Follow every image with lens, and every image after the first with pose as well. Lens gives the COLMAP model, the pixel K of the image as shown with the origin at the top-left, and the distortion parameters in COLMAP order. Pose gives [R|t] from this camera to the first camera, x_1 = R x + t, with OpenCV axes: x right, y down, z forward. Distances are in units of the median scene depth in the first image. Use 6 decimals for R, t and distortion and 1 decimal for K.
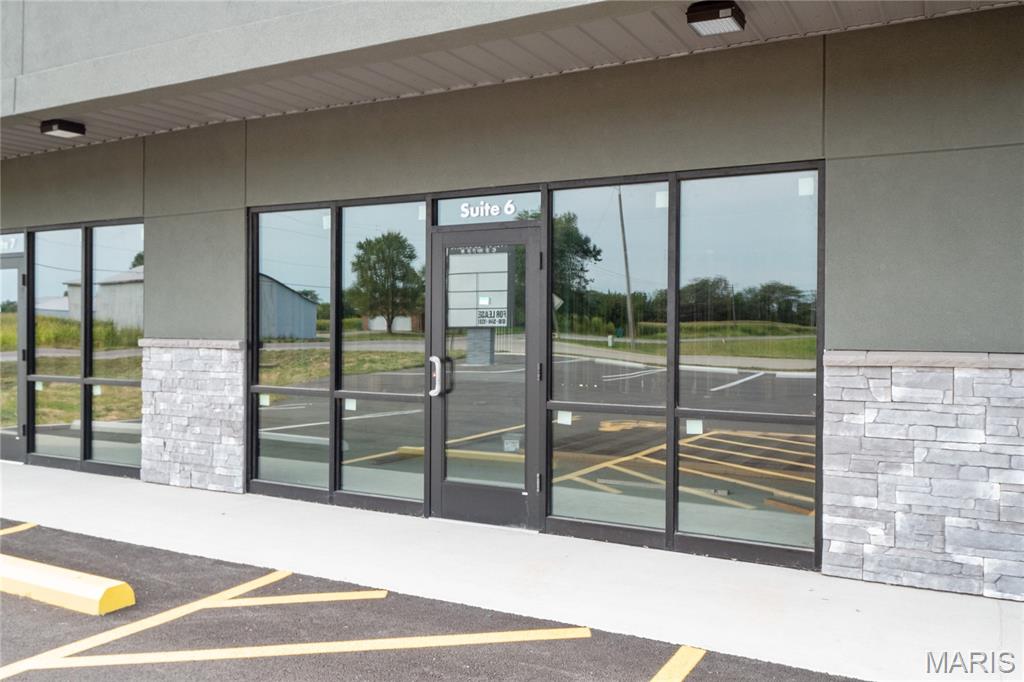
lens RADIAL K [[856.2, 0, 517.3], [0, 856.2, 342.4], [0, 0, 1]] dist [0.009430, -0.045343]
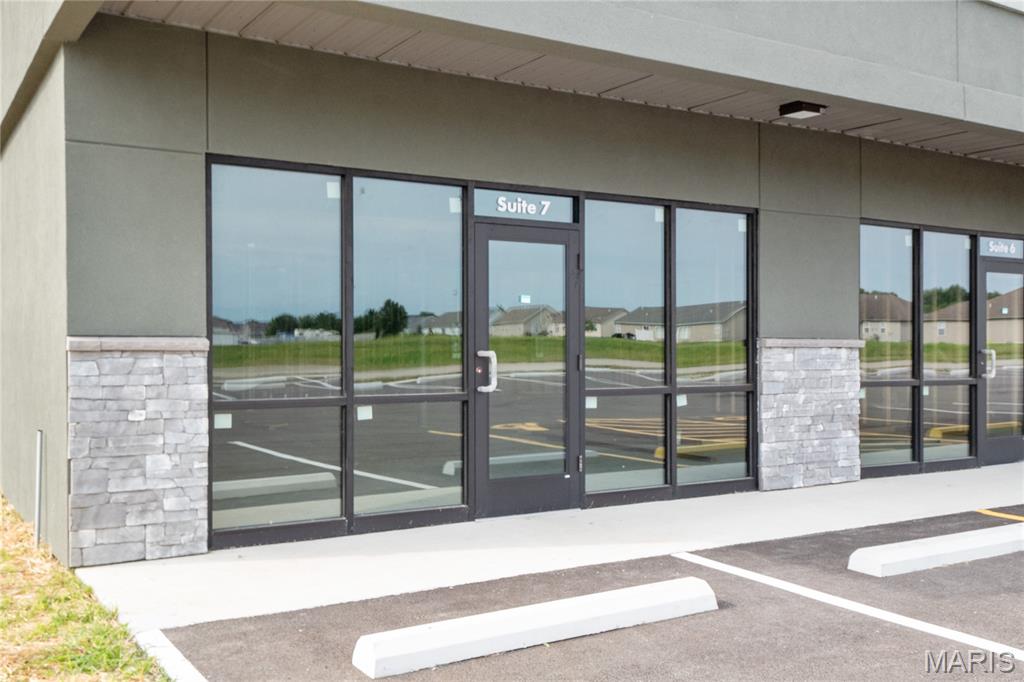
lens RADIAL K [[819.7, 0, 497.1], [0, 819.7, 326.2], [0, 0, 1]] dist [0.026143, 0.002101]
pose [[0.569289, -0.001909, 0.822135, -0.919370], [0.002837, 0.999996, 0.000358, -0.013199], [-0.822133, 0.002129, 0.569292, 0.498259]]
